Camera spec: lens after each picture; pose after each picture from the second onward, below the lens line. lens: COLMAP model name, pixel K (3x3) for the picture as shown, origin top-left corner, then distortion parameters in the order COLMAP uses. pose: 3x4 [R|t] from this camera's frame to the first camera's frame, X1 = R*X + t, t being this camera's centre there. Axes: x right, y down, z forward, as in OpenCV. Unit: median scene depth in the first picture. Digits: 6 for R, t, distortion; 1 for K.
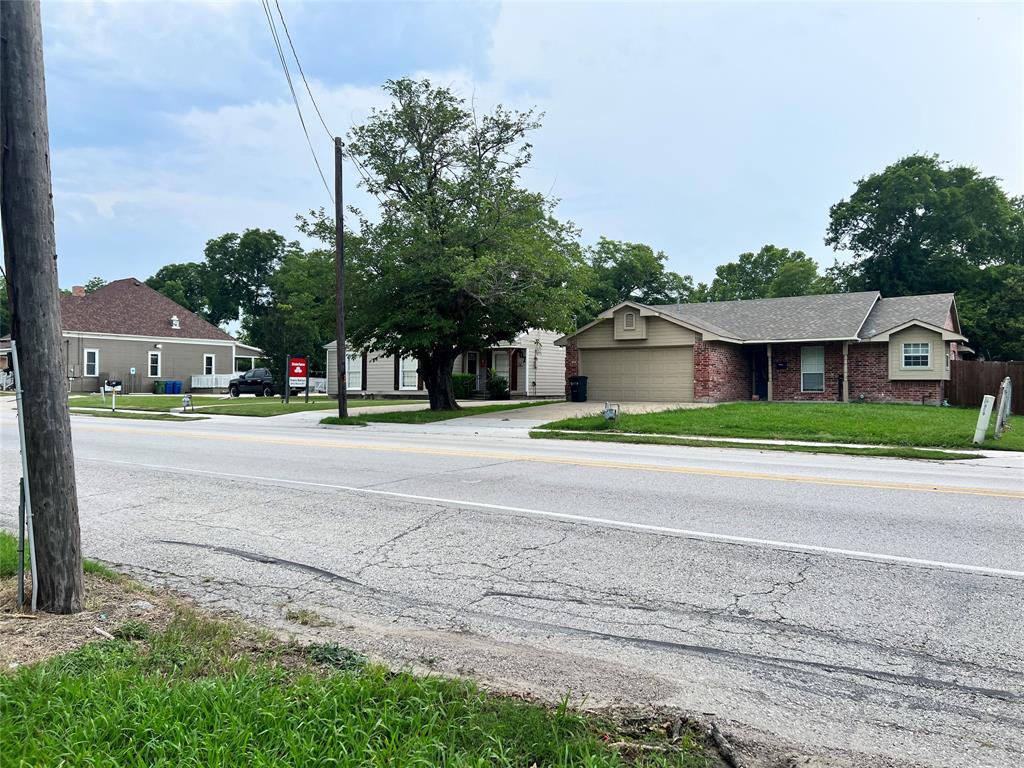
lens RADIAL K [[767.5, 0, 512.0], [0, 767.5, 384.0], [0, 0, 1]] dist [0.083523, -0.087268]
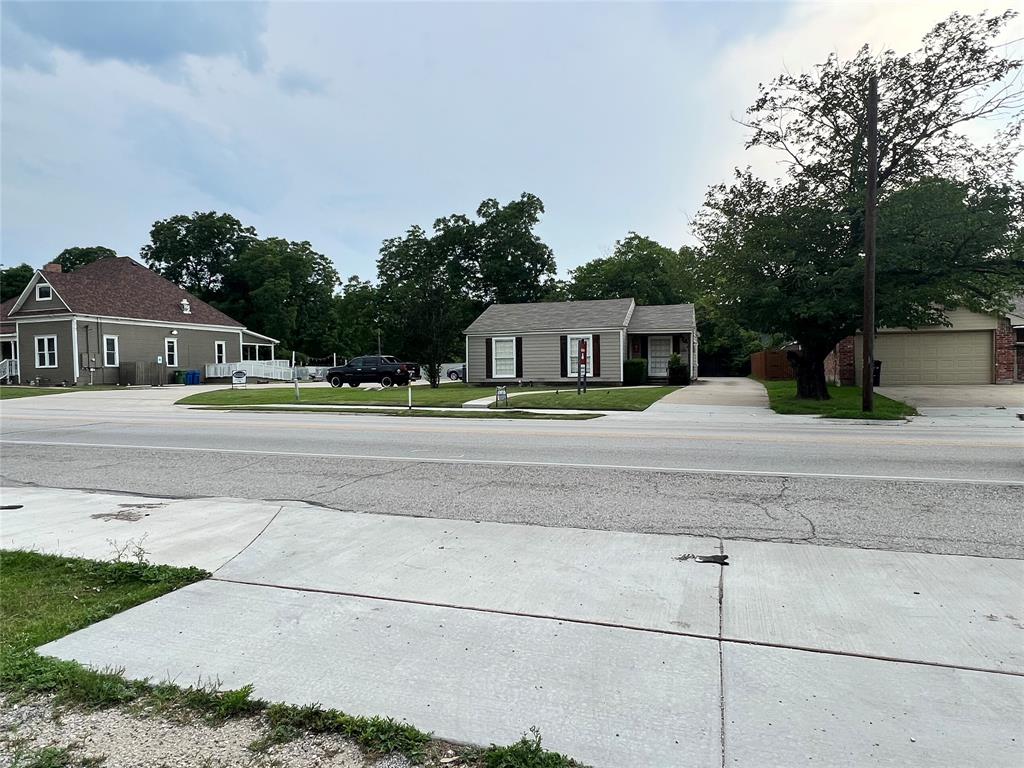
lens RADIAL K [[656.3, 0, 512.0], [0, 656.3, 384.0], [0, 0, 1]] dist [0.004613, 0.000656]
pose [[0.960701, -0.020010, 0.276864, -0.421817], [0.012938, 0.999542, 0.027345, -0.006198], [-0.277284, -0.022688, 0.960520, 0.218166]]
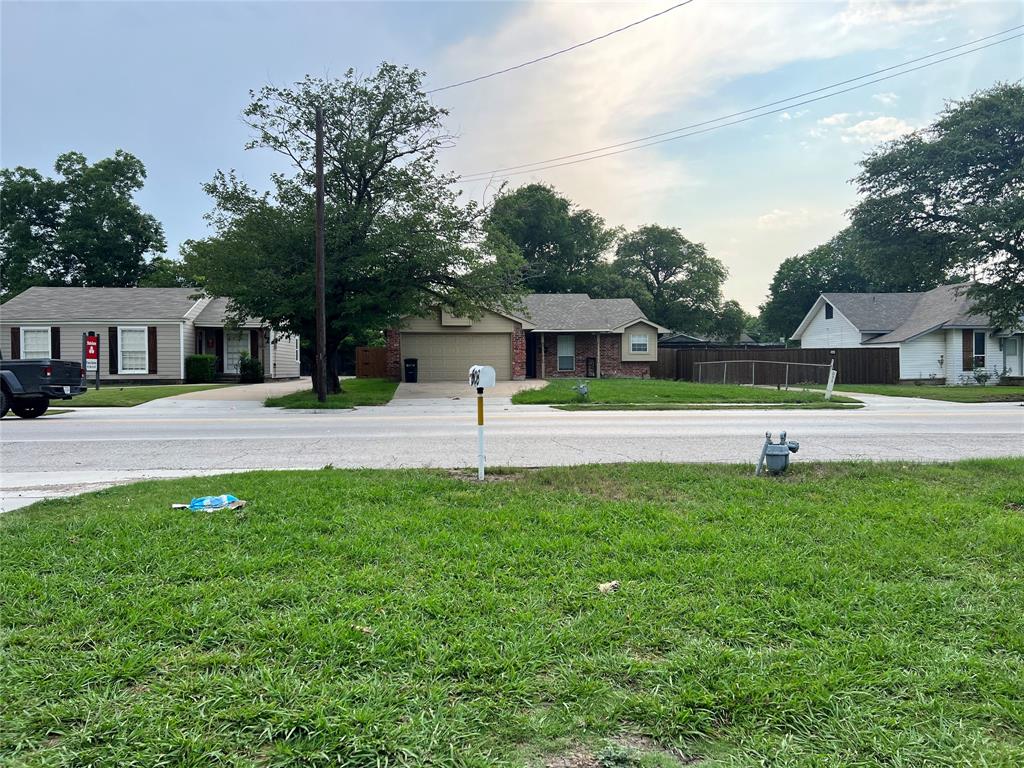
lens RADIAL K [[767.5, 0, 512.0], [0, 767.5, 384.0], [0, 0, 1]] dist [0.083523, -0.087268]
pose [[0.770025, -0.021526, 0.637650, -0.344023], [0.004556, 0.999591, 0.028242, -0.002880], [-0.637997, -0.018842, 0.769808, 0.057666]]
